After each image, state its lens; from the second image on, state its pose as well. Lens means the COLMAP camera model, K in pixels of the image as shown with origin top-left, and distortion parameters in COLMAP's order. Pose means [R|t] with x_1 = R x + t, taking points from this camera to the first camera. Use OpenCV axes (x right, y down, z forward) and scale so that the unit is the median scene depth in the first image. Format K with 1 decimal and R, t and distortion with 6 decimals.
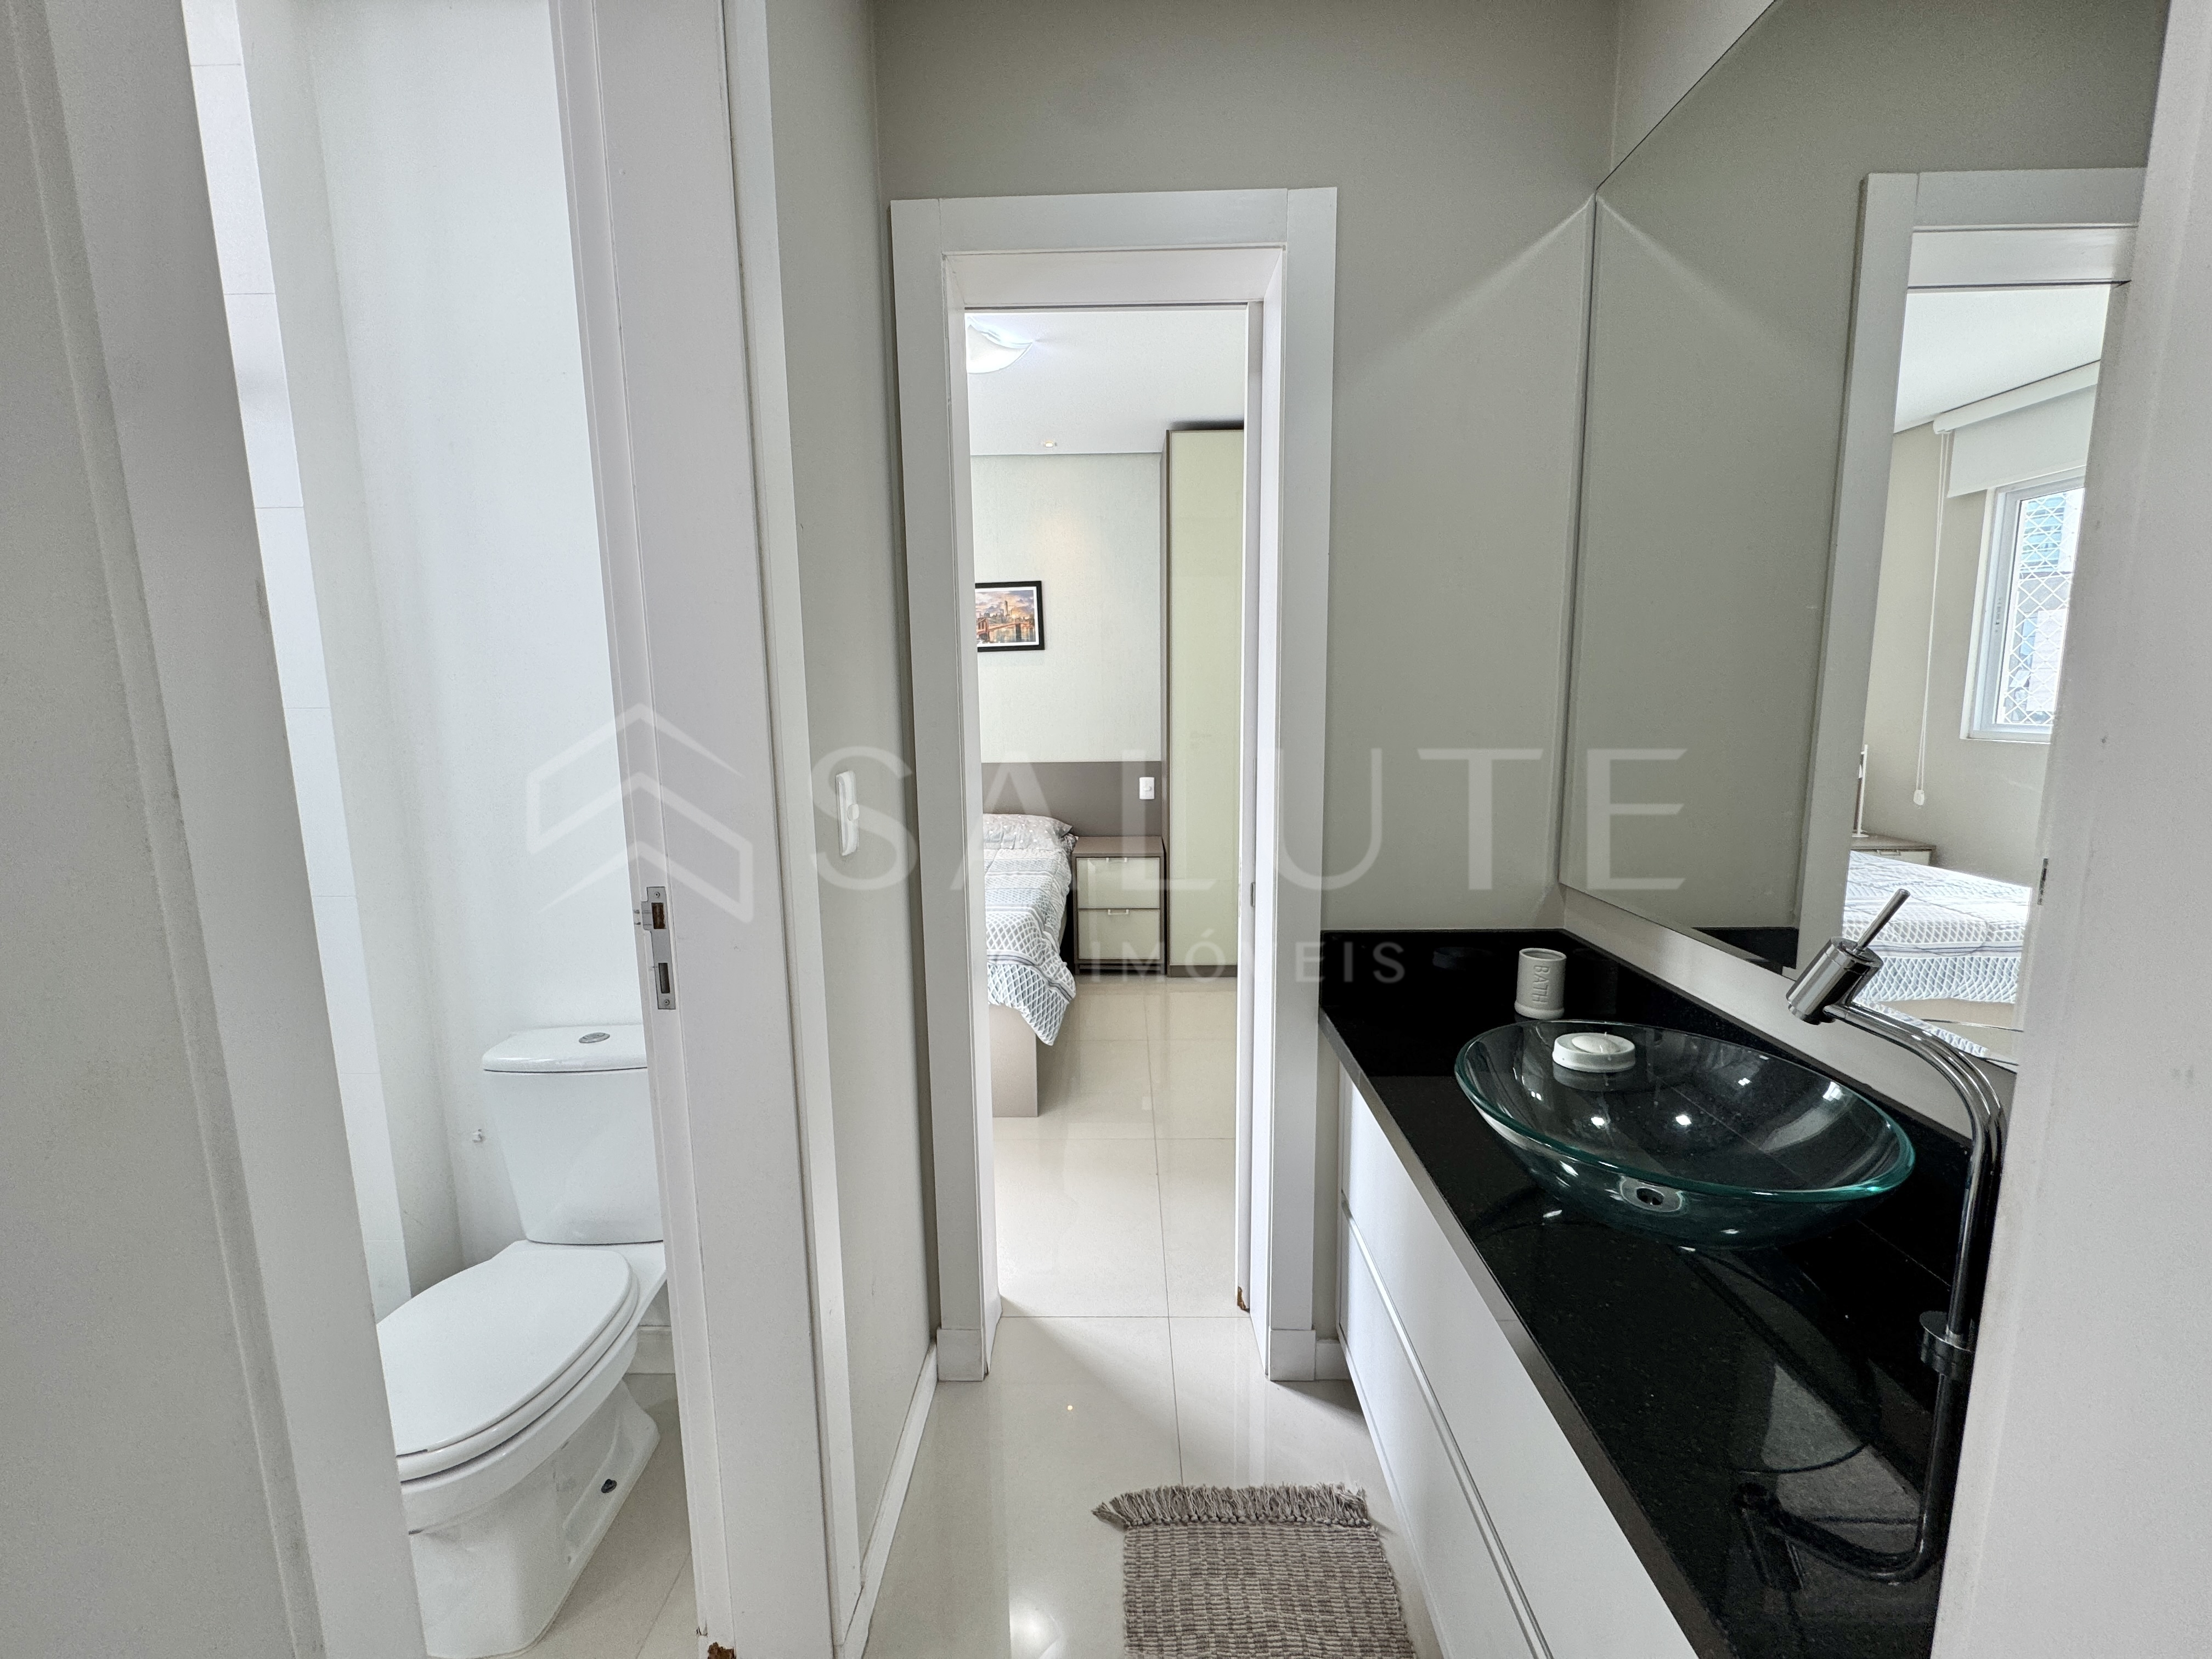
lens RADIAL K [[882.3, 0, 1111.4], [0, 882.3, 825.3], [0, 0, 1]] dist [-0.002309, -0.000082]
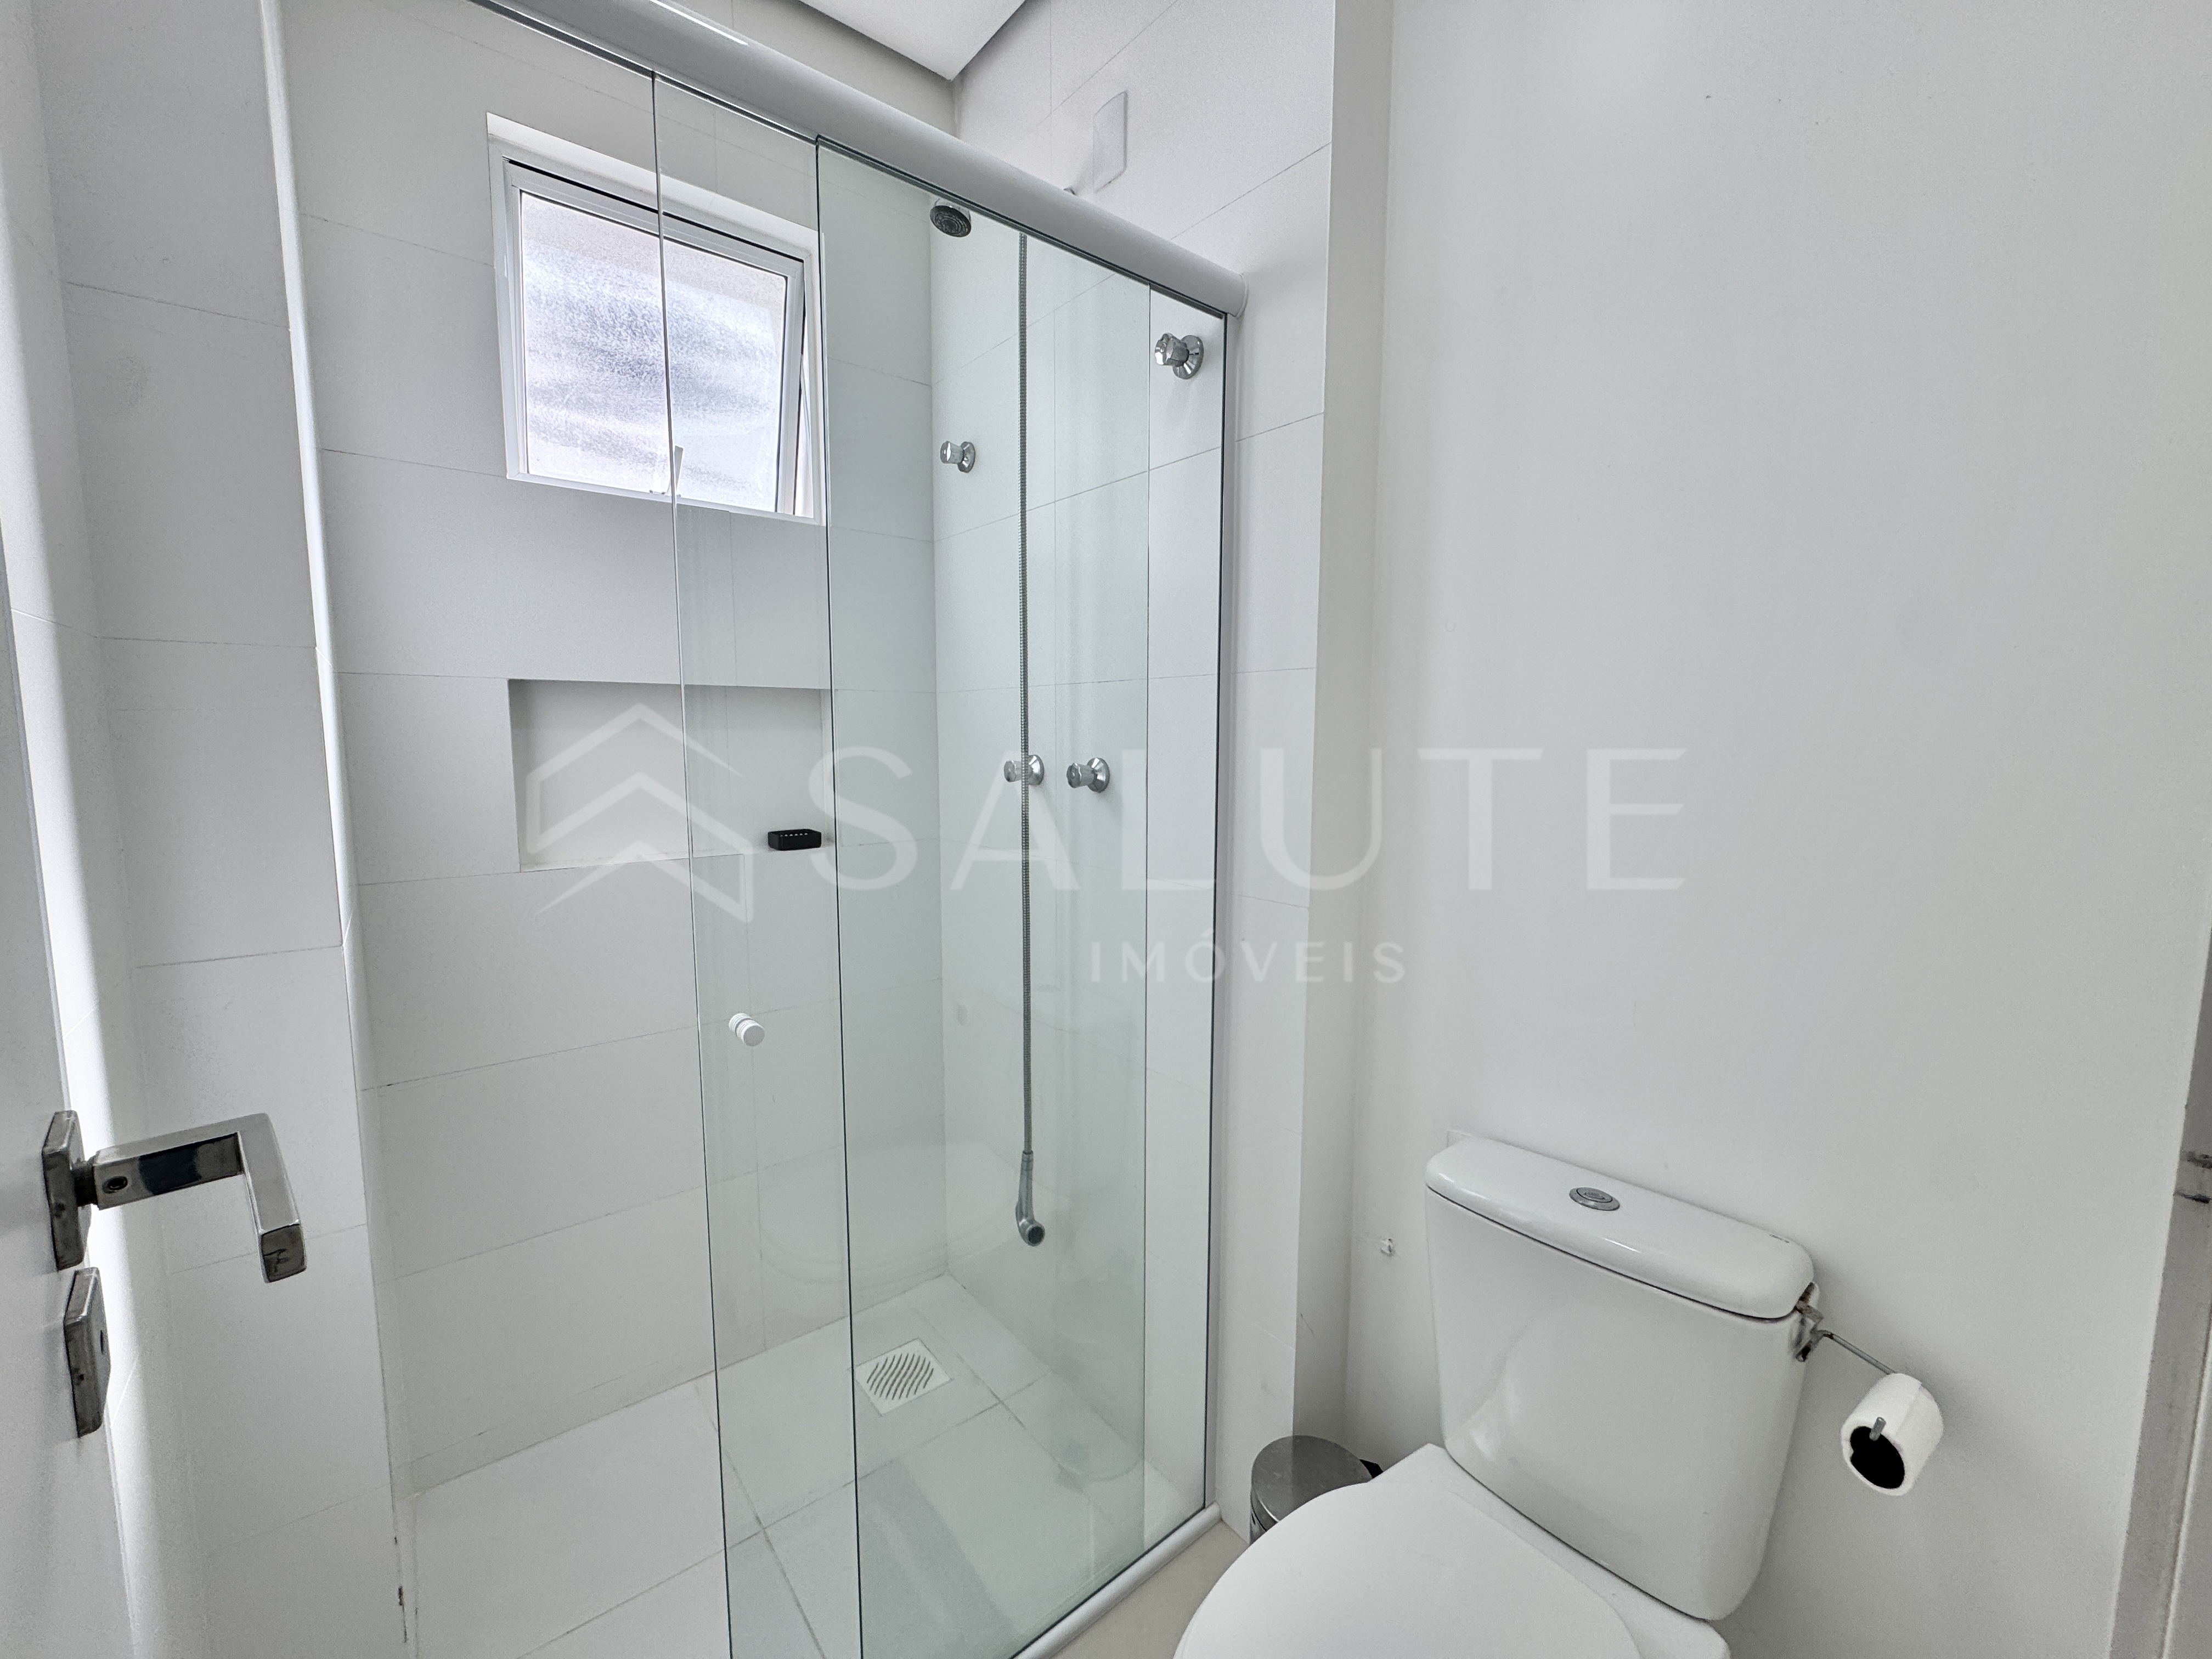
lens RADIAL K [[882.3, 0, 1105.9], [0, 882.3, 832.4], [0, 0, 1]] dist [-0.002309, -0.000082]
pose [[0.642142, 0.091781, -0.761072, -0.363070], [-0.114062, 0.993195, 0.023535, 0.014489], [0.758052, 0.071697, 0.648241, 0.332994]]
